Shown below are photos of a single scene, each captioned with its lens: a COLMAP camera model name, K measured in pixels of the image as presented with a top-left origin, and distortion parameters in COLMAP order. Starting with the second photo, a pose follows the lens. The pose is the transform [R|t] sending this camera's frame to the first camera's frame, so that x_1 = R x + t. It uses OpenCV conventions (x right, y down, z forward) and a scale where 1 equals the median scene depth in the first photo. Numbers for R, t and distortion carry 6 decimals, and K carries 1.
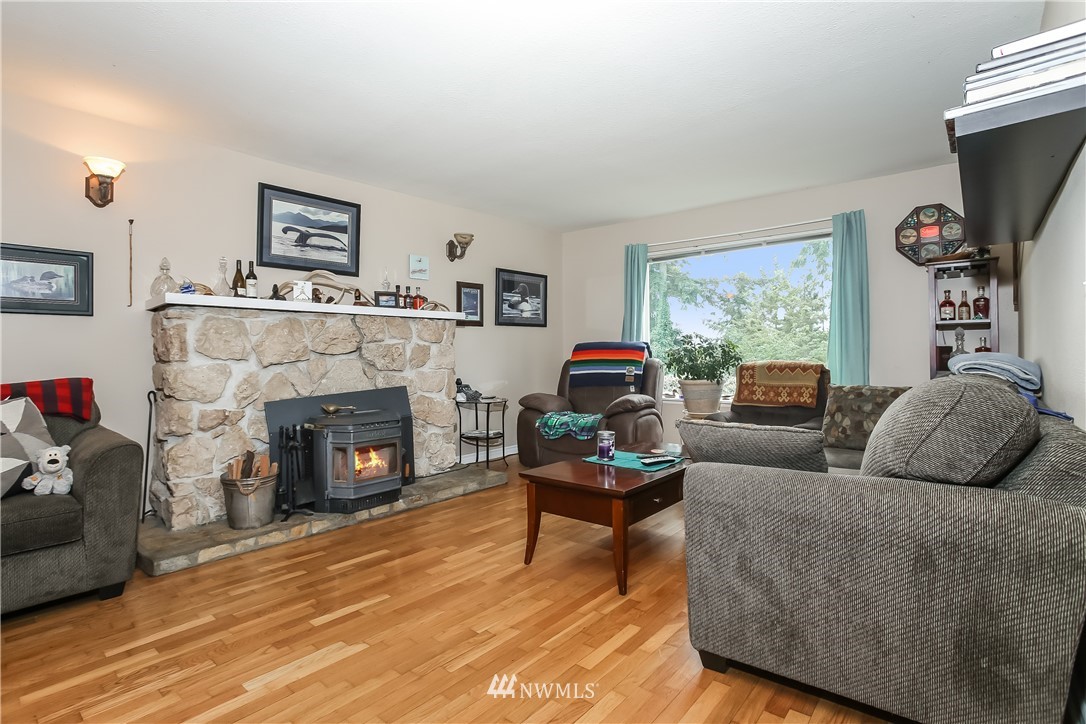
lens RADIAL K [[532.0, 0, 544.1], [0, 532.0, 353.5], [0, 0, 1]] dist [-0.045565, 0.001197]
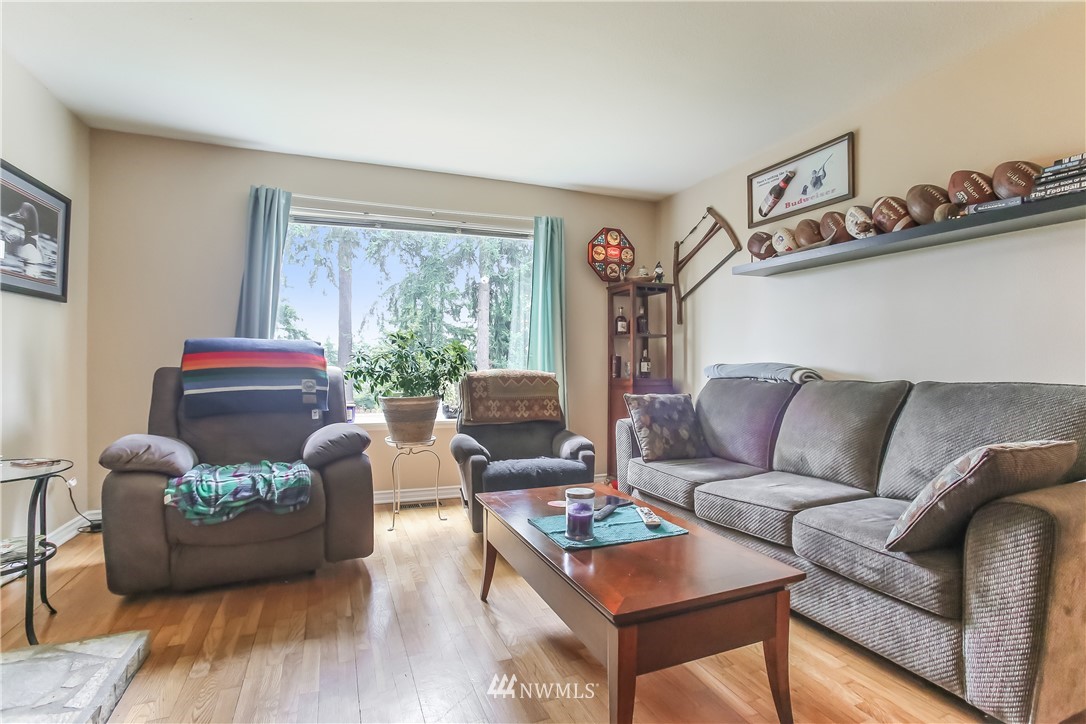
lens RADIAL K [[532.0, 0, 543.2], [0, 532.0, 365.0], [0, 0, 1]] dist [-0.045565, 0.001197]
pose [[0.474867, 0.008390, 0.880018, -0.264921], [-0.008710, 0.999950, -0.004833, 0.009082], [-0.880015, -0.005370, 0.474916, 0.493197]]
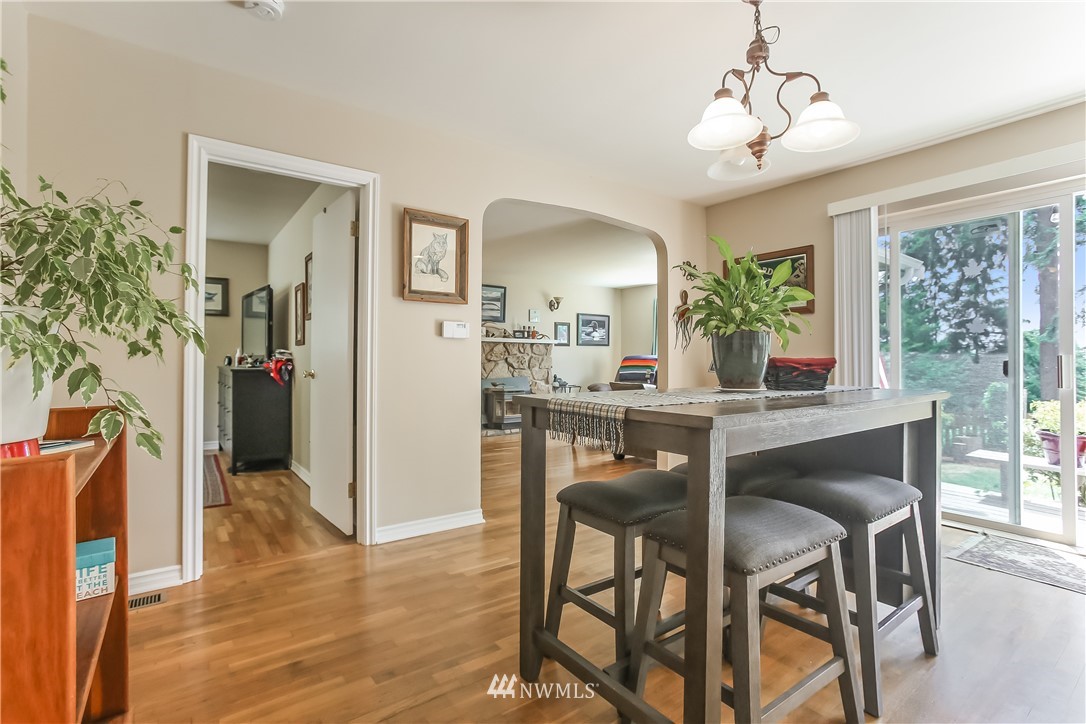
lens RADIAL K [[532.0, 0, 543.0], [0, 532.0, 358.4], [0, 0, 1]] dist [-0.045565, 0.001197]
pose [[0.974192, 0.006774, -0.225621, 0.233220], [-0.009011, 0.999920, -0.008890, 0.007709], [0.225543, 0.010694, 0.974175, -0.884877]]
